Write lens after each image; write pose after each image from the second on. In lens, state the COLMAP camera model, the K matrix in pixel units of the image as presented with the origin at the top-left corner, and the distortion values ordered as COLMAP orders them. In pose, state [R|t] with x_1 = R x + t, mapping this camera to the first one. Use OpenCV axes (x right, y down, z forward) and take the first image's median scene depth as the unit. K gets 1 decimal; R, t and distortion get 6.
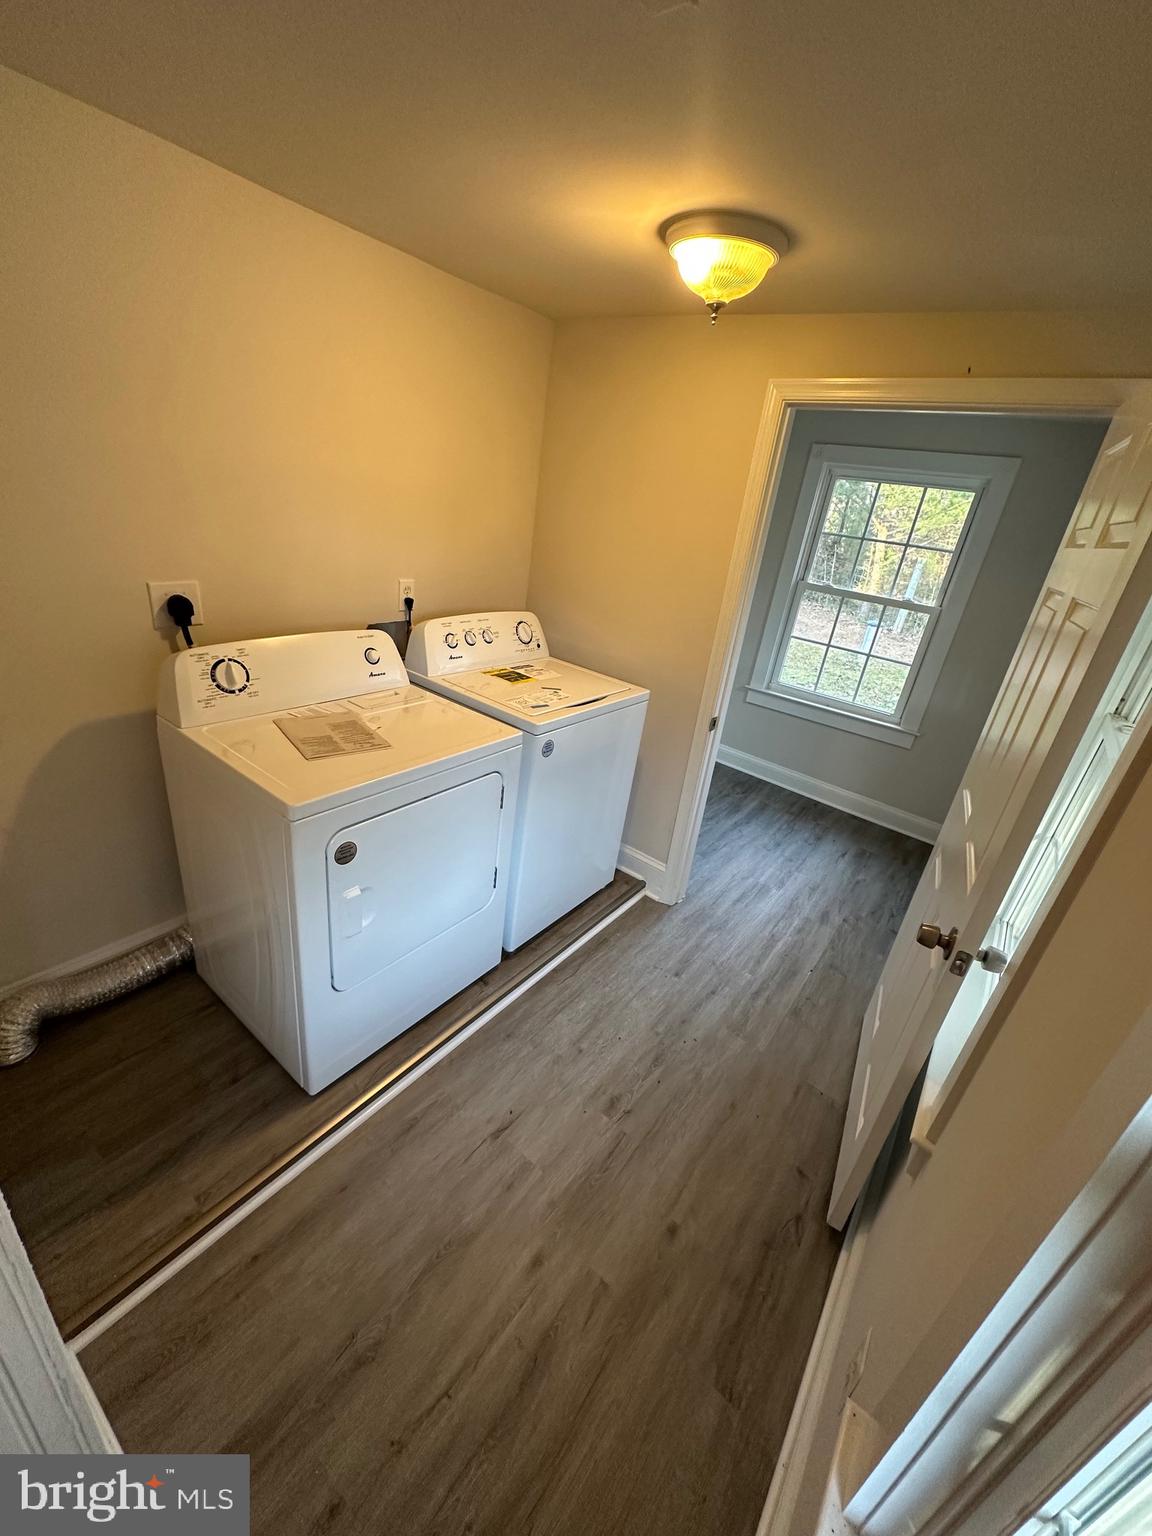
lens RADIAL K [[608.3, 0, 576.0], [0, 608.3, 768.0], [0, 0, 1]] dist [-0.001184, -0.000173]
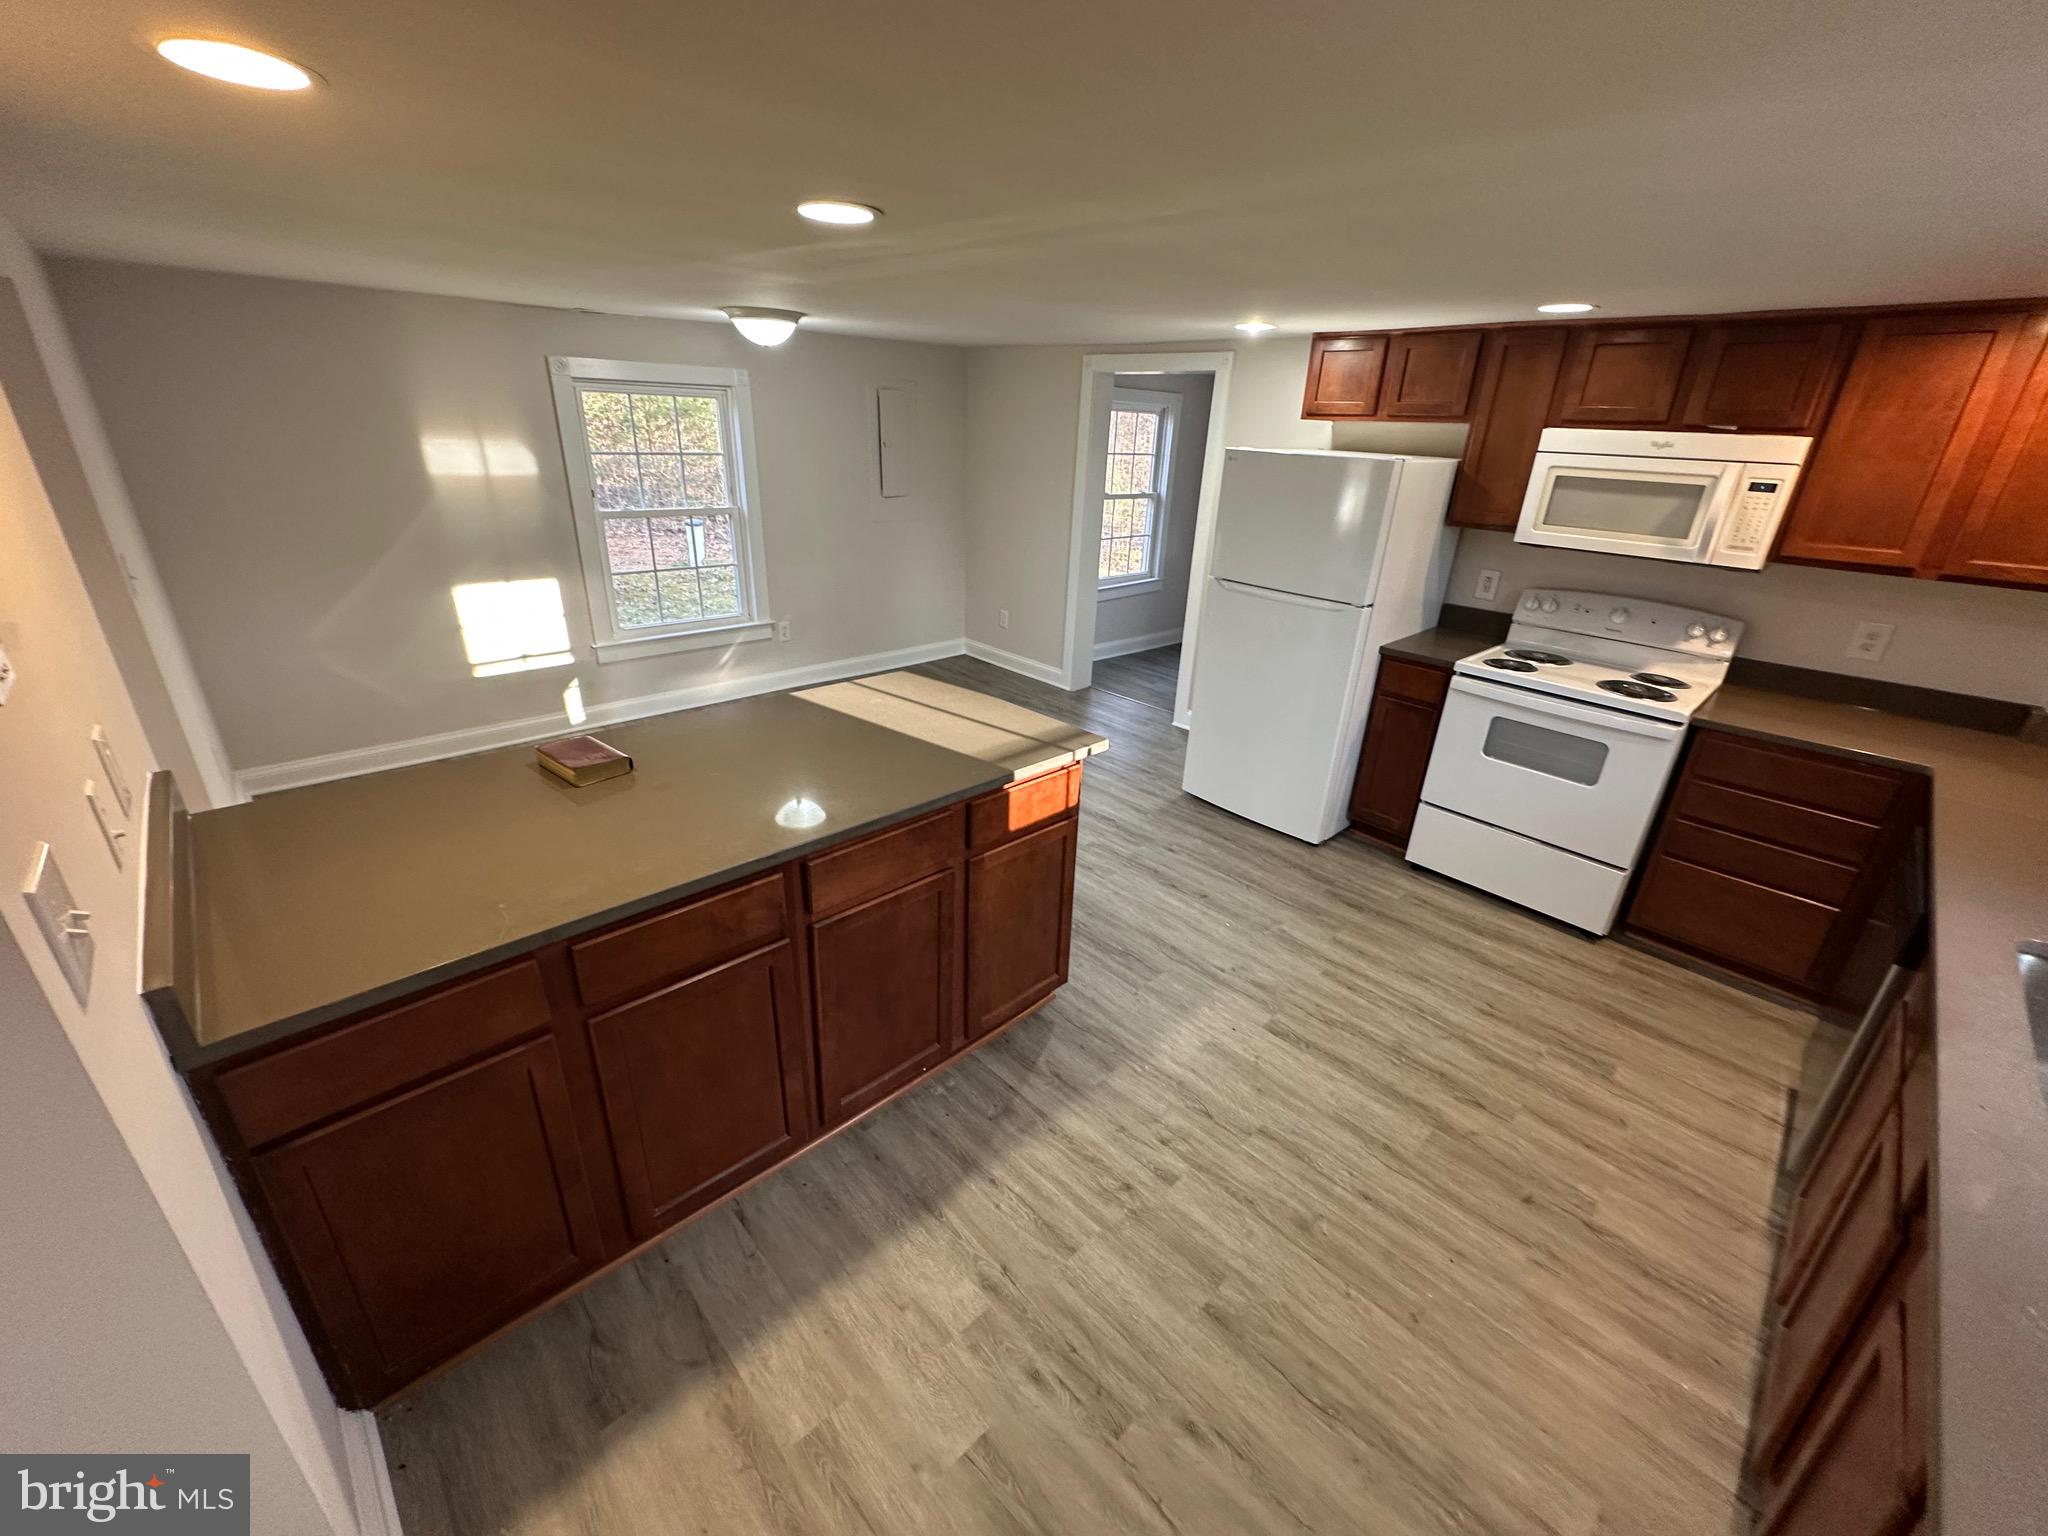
lens RADIAL K [[811.1, 0, 1024.0], [0, 811.1, 768.0], [0, 0, 1]] dist [-0.001184, -0.000173]
pose [[0.161162, -0.491023, 0.856109, -1.327700], [0.384536, 0.830137, 0.403738, -0.564506], [-0.908933, 0.264137, 0.322602, 0.745861]]
